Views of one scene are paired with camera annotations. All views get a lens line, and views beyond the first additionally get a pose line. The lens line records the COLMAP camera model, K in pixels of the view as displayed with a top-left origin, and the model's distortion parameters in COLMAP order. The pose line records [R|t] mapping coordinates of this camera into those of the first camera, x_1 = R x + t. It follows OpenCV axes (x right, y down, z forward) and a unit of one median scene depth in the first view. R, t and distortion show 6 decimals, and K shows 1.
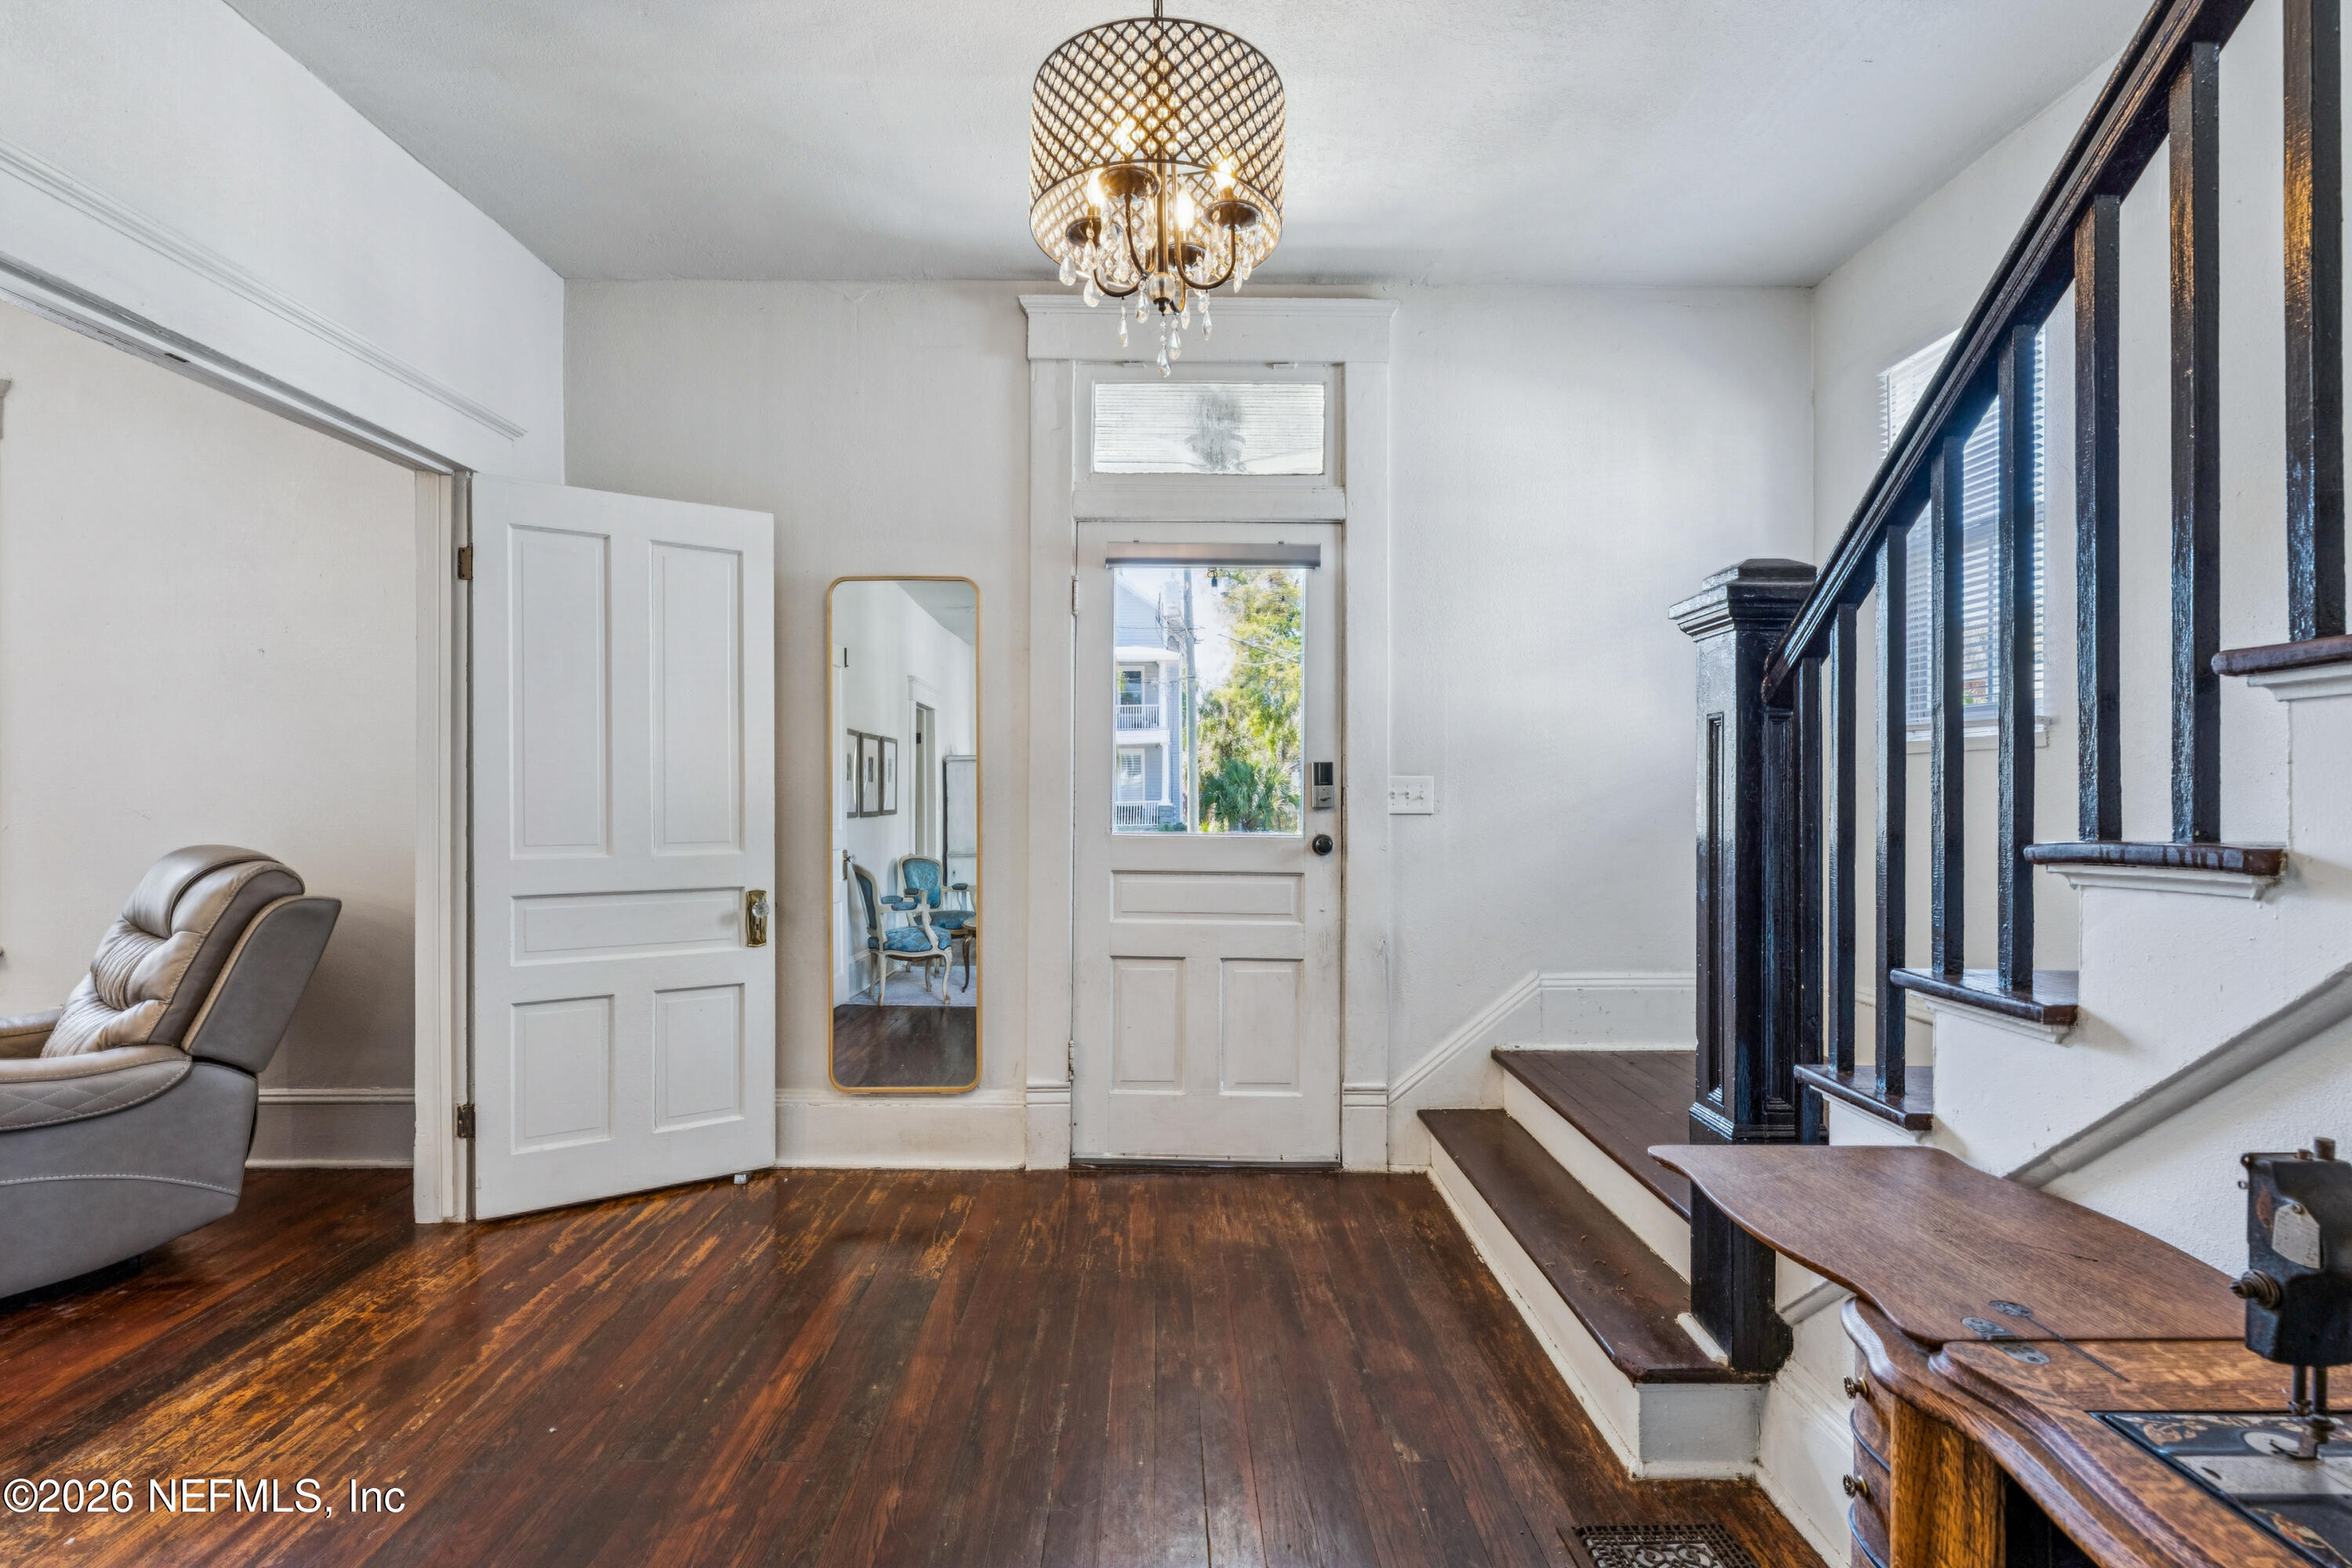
lens RADIAL K [[1103.9, 0, 1173.7], [0, 1103.9, 801.1], [0, 0, 1]] dist [-0.001005, -0.000477]
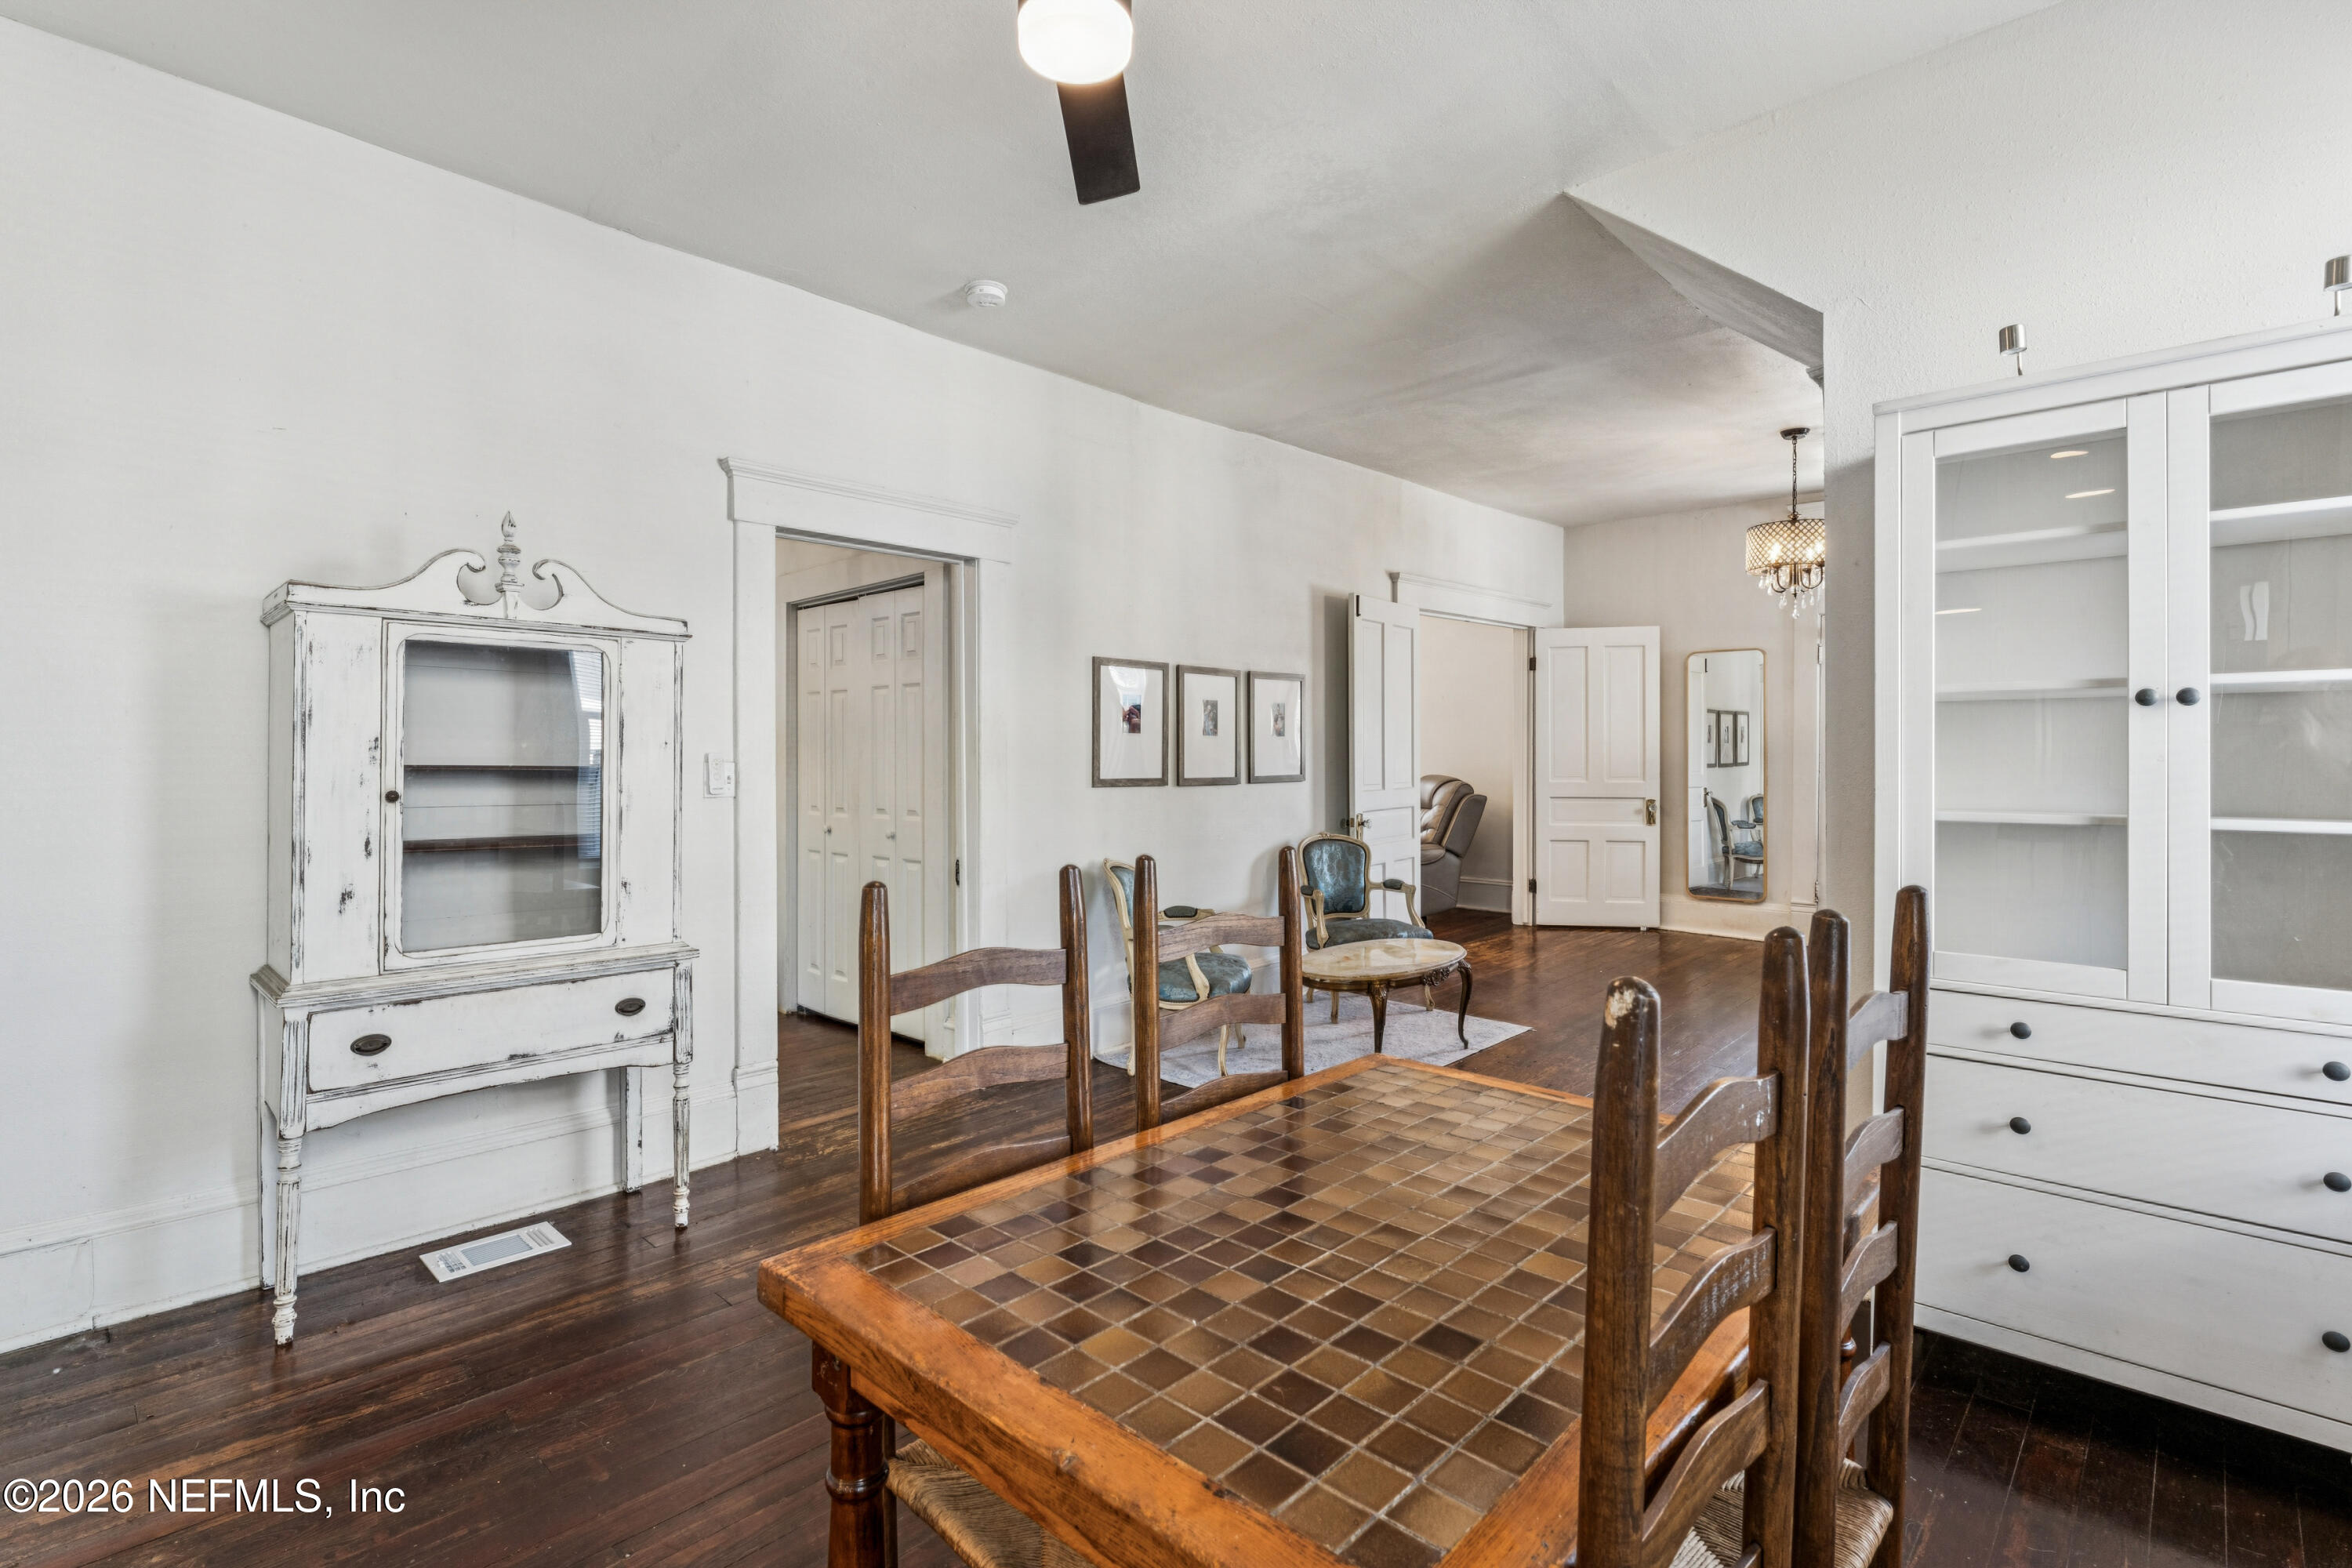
lens RADIAL K [[1112.4, 0, 1144.9], [0, 1112.4, 762.8], [0, 0, 1]] dist [0.001822, 0.000279]
pose [[0.712396, 0.005922, -0.701752, 0.443461], [0.001187, 0.999953, 0.009644, -0.013824], [0.701776, -0.007703, 0.712356, -1.243790]]
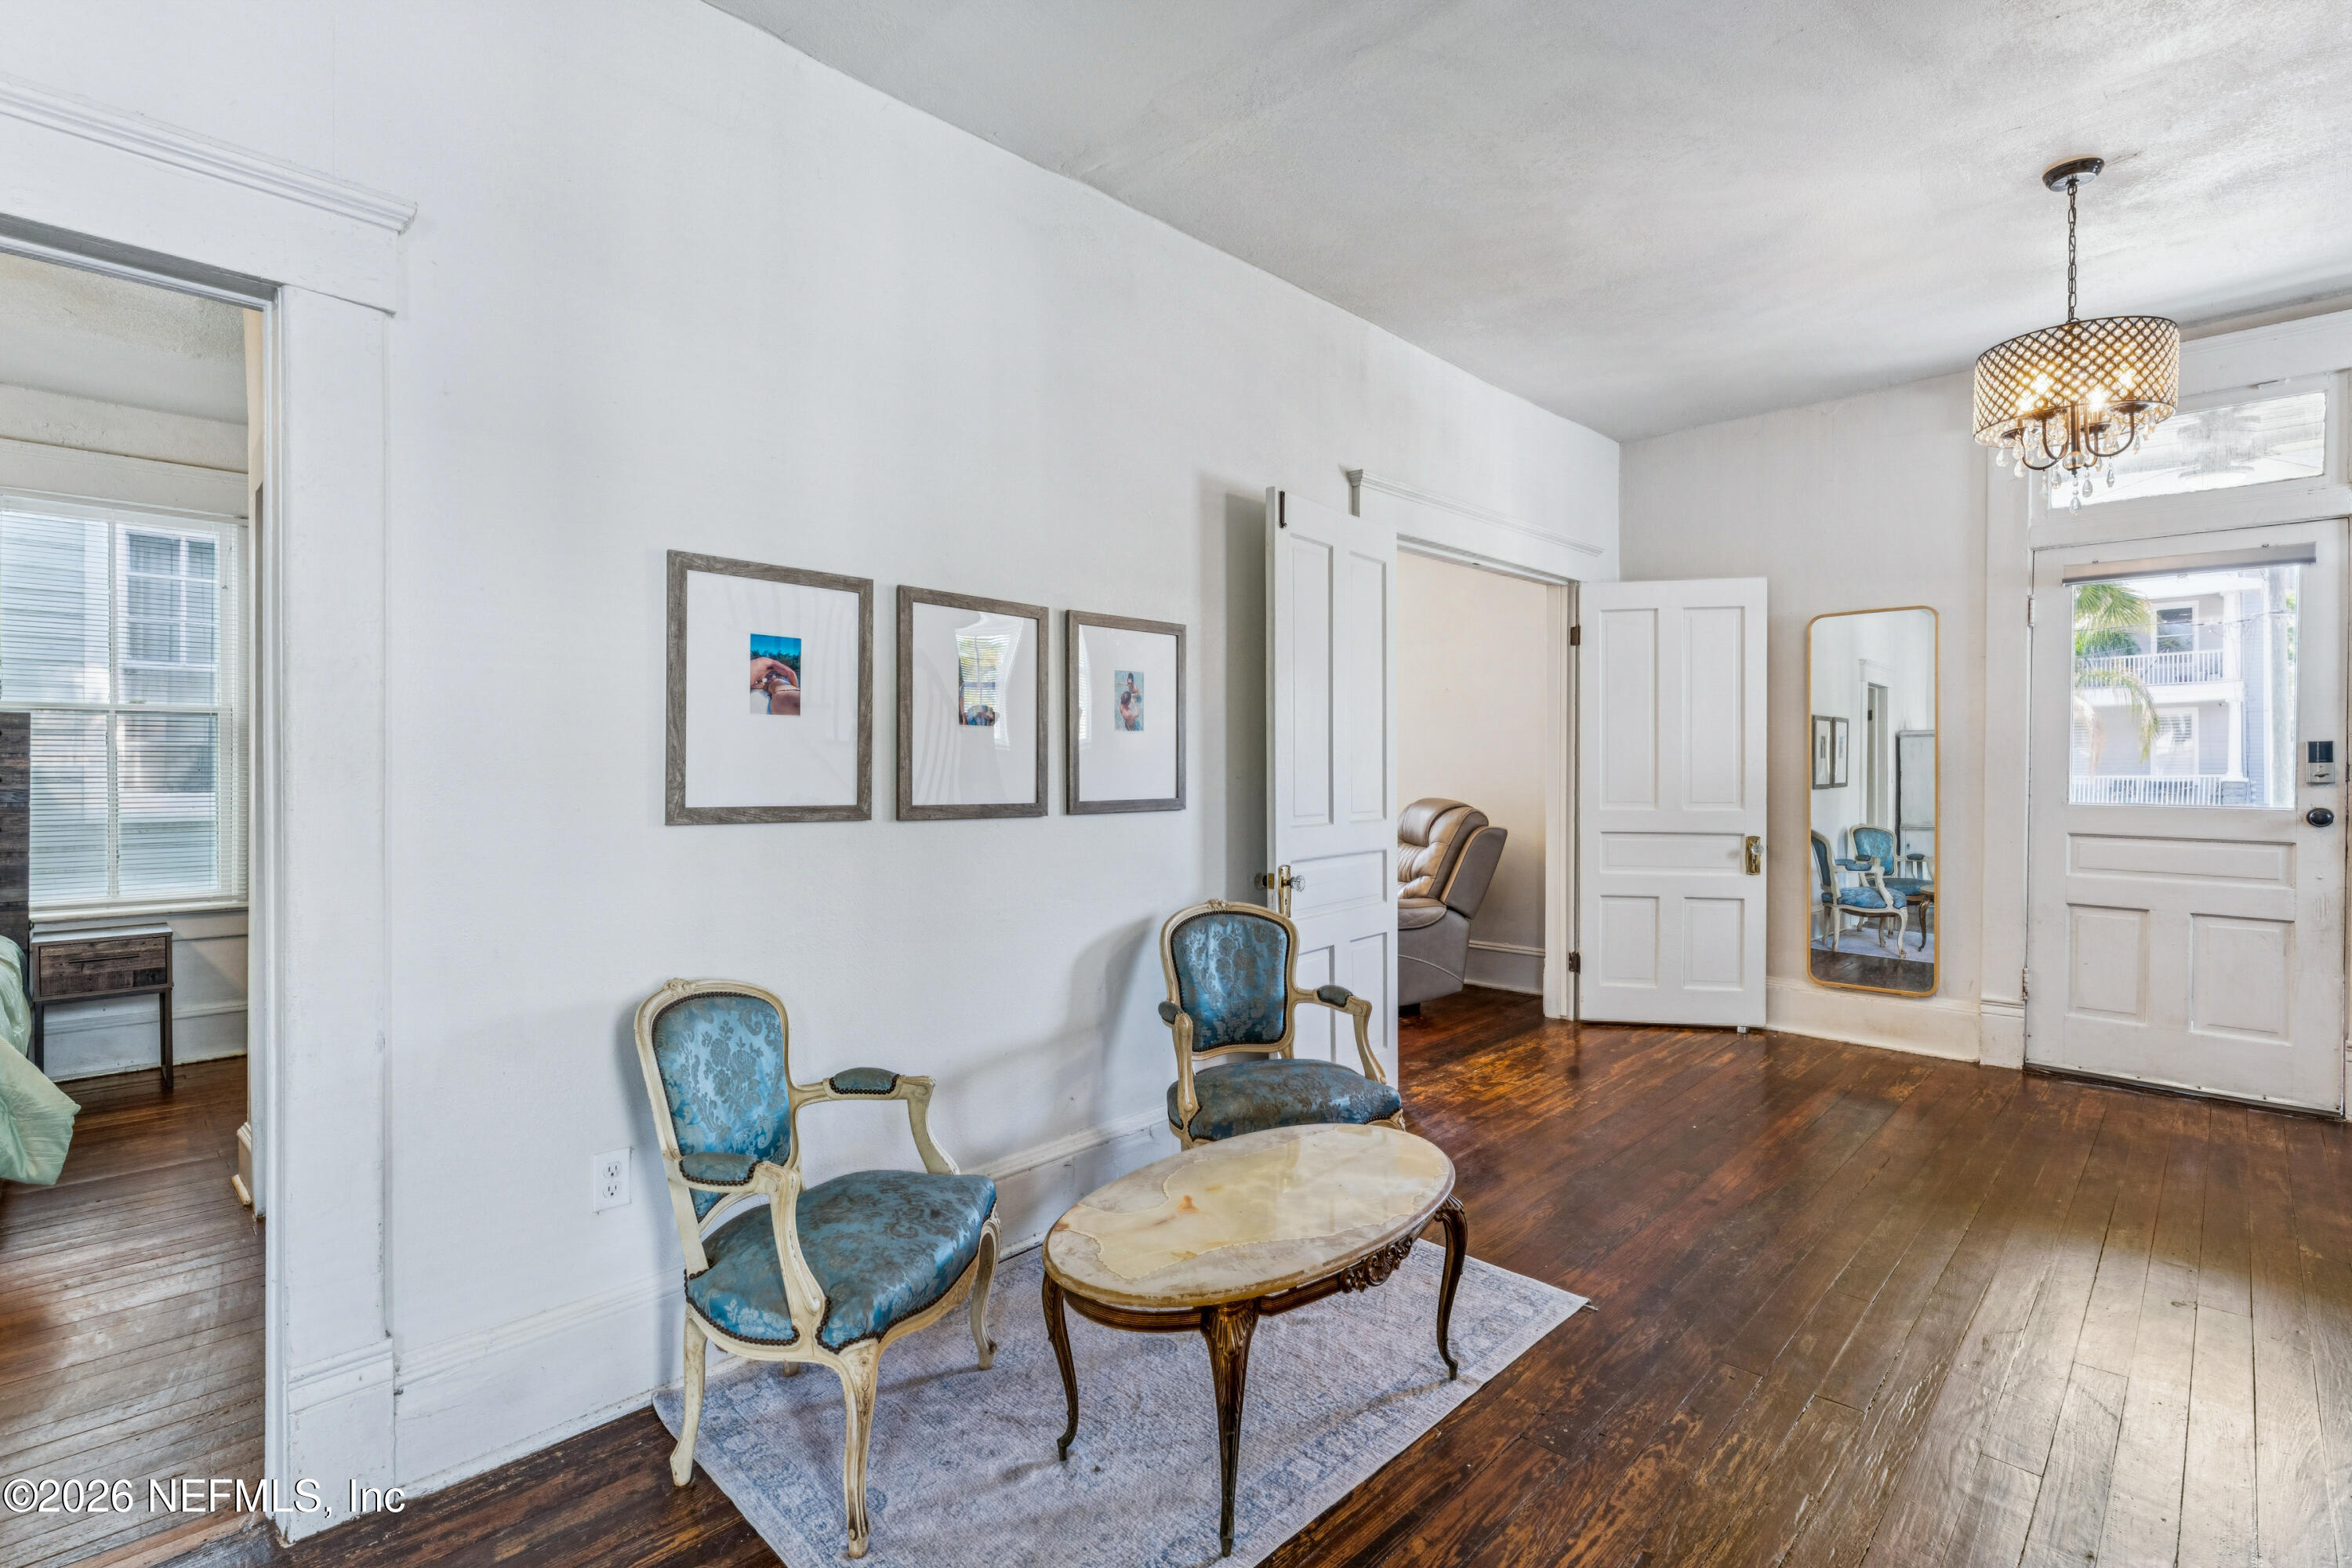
lens RADIAL K [[1092.5, 0, 1157.0], [0, 1092.5, 776.5], [0, 0, 1]] dist [-0.000732, 0.000280]
pose [[0.699498, 0.004096, -0.714623, 0.102024], [-0.002113, 0.999991, 0.003664, -0.002160], [0.714632, -0.001053, 0.699500, -0.566959]]
